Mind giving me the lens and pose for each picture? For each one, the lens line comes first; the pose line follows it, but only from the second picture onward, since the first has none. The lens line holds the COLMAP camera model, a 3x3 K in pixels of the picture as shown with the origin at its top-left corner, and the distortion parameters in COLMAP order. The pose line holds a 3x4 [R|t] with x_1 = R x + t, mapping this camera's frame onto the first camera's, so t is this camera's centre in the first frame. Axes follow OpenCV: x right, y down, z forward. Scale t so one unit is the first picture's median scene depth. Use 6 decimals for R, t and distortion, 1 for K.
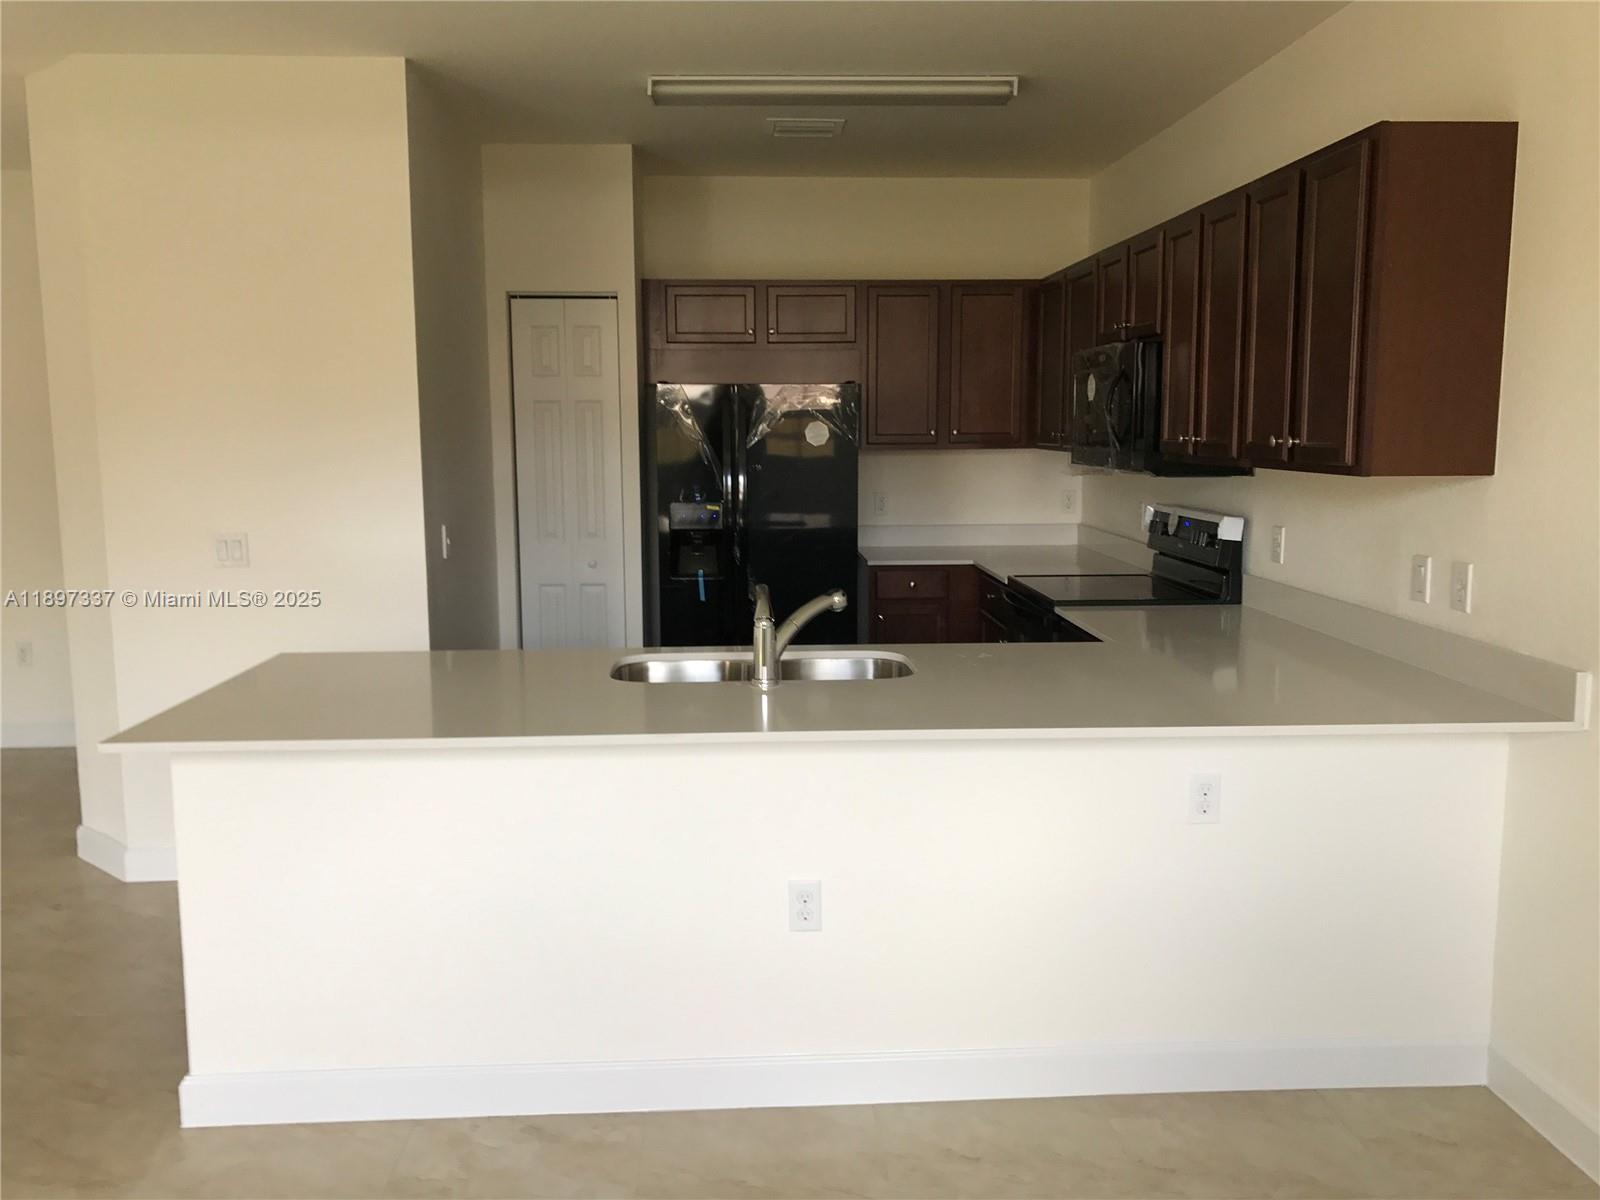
lens RADIAL K [[1317.7, 0, 800.0], [0, 1317.7, 600.0], [0, 0, 1]] dist [0.003953, -0.001381]
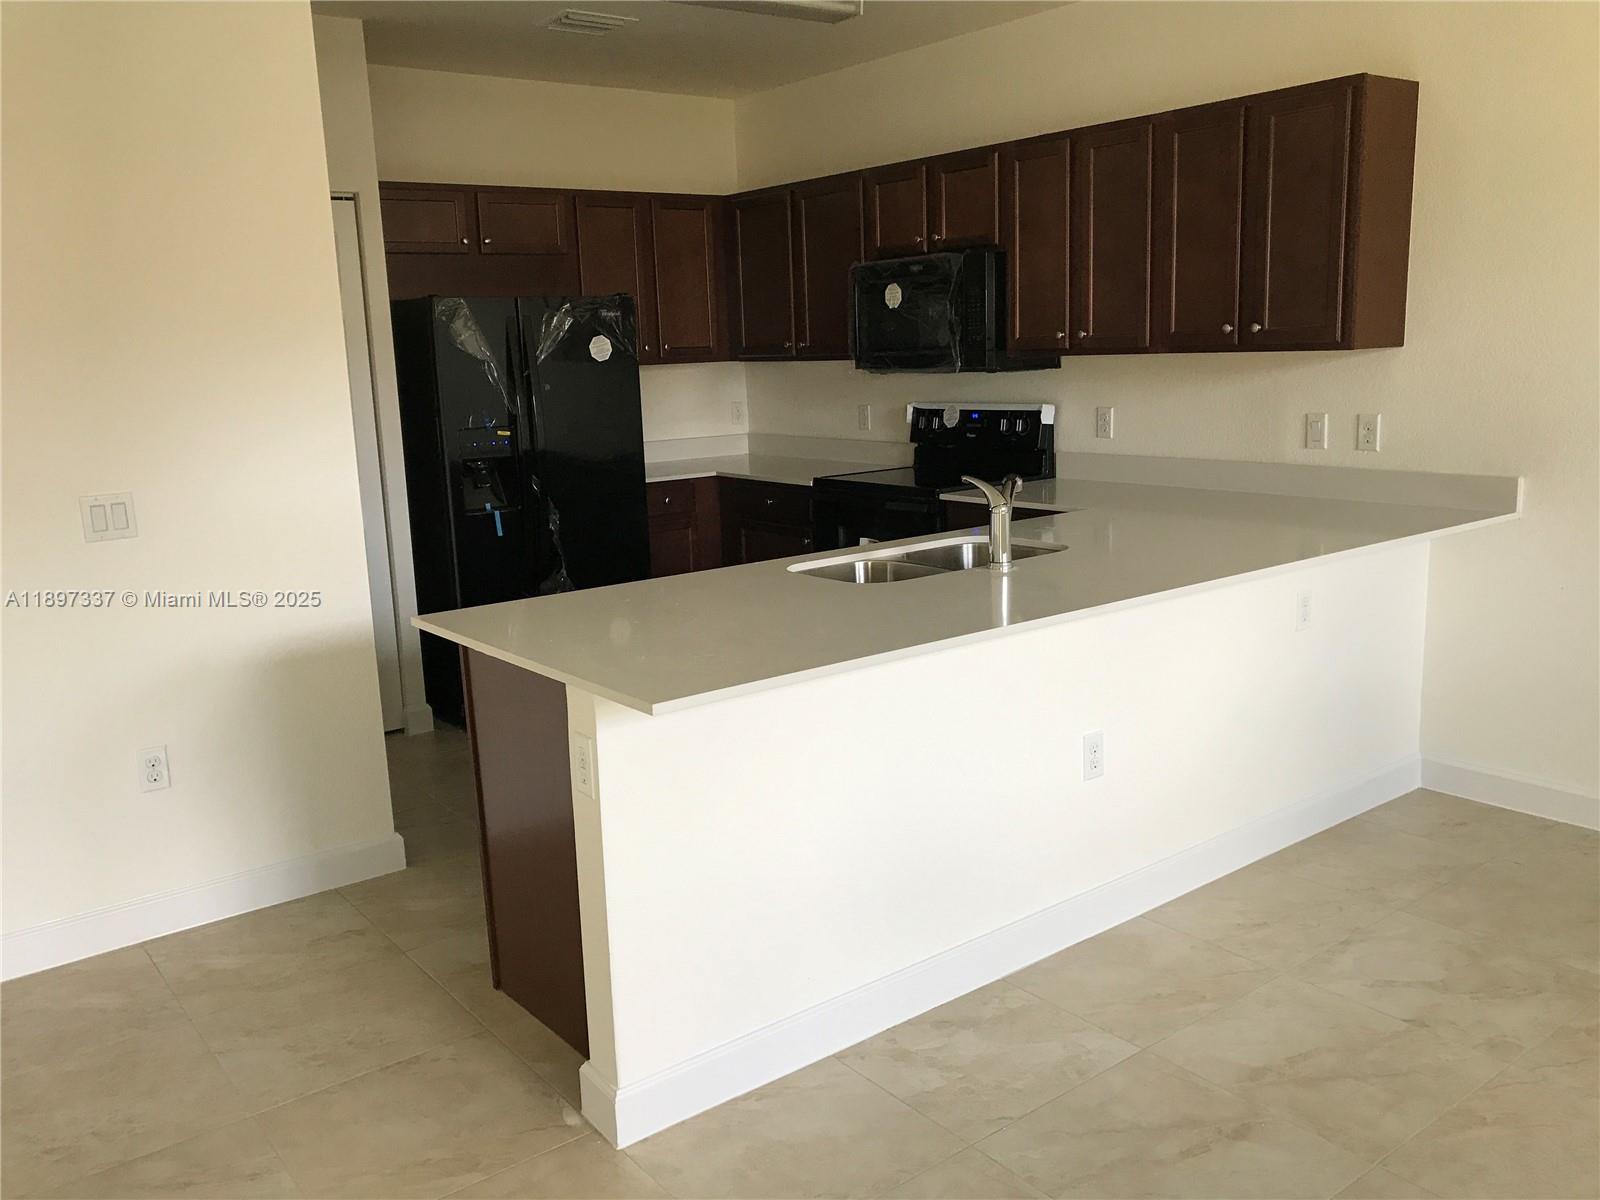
lens RADIAL K [[1322.9, 0, 800.0], [0, 1322.9, 600.0], [0, 0, 1]] dist [0.014048, 0.000776]
pose [[0.821229, -0.136248, 0.554094, -0.530188], [0.109602, 0.990657, 0.081154, -0.010016], [-0.559974, -0.005916, 0.828489, 0.143676]]
